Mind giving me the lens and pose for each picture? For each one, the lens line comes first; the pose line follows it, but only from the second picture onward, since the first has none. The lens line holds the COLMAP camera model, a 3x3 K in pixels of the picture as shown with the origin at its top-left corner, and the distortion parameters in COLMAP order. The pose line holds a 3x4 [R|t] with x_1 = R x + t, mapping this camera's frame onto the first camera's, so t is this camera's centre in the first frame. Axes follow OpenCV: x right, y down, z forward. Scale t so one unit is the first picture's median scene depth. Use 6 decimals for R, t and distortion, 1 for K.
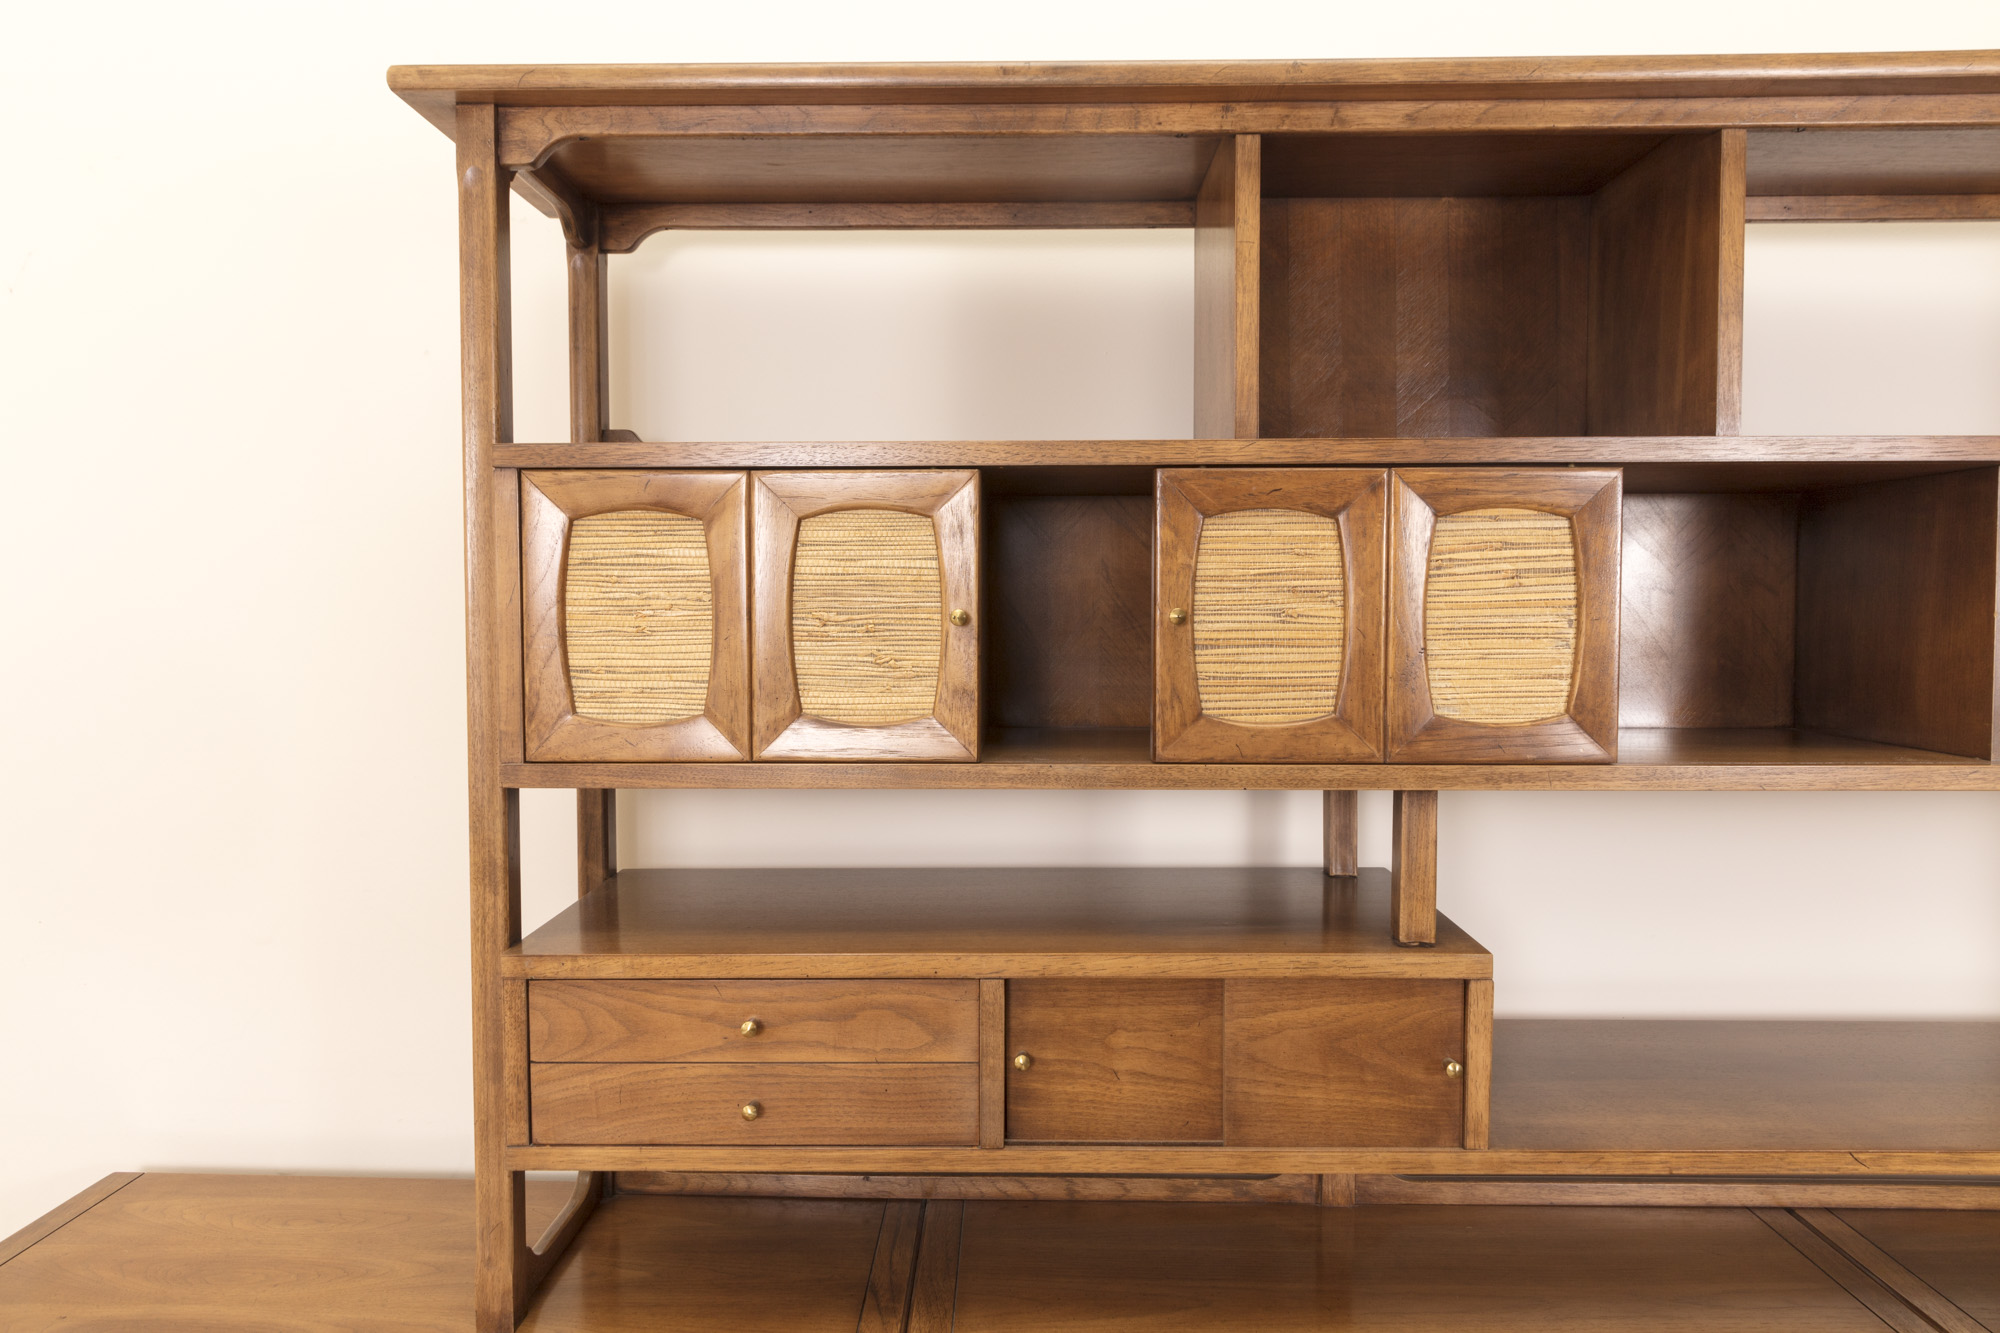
lens RADIAL K [[1307.1, 0, 1003.3], [0, 1307.1, 669.1], [0, 0, 1]] dist [0.001753, -0.001219]
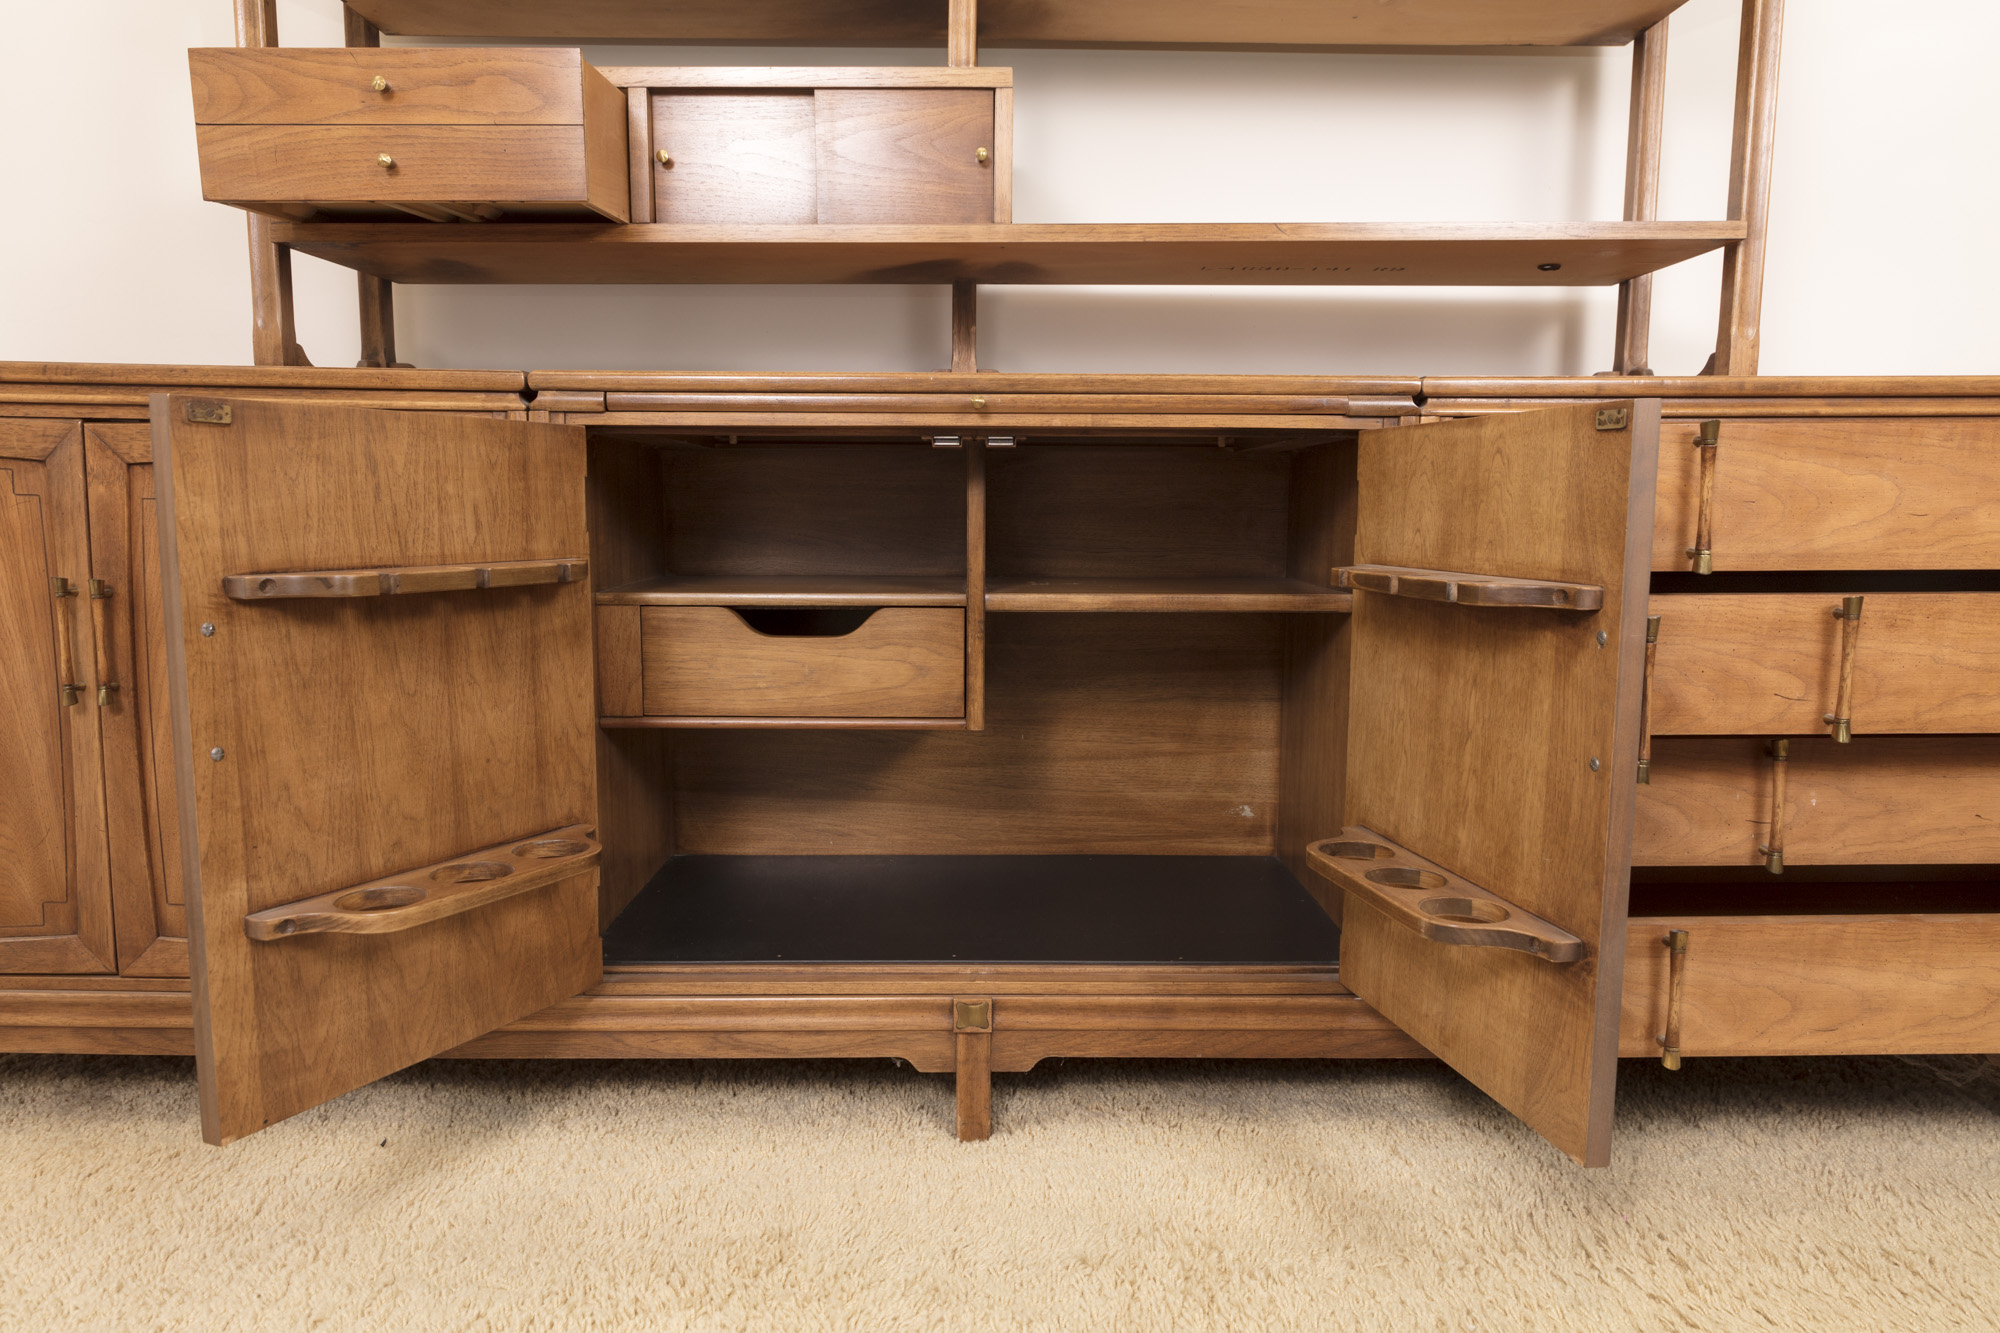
lens RADIAL K [[1327.7, 0, 995.4], [0, 1327.7, 667.2], [0, 0, 1]] dist [0.002679, -0.002099]
pose [[0.999593, 0.001829, 0.028458, 0.314982], [-0.004013, 0.997033, 0.076871, 0.712830], [-0.028233, -0.076954, 0.996635, -0.389694]]
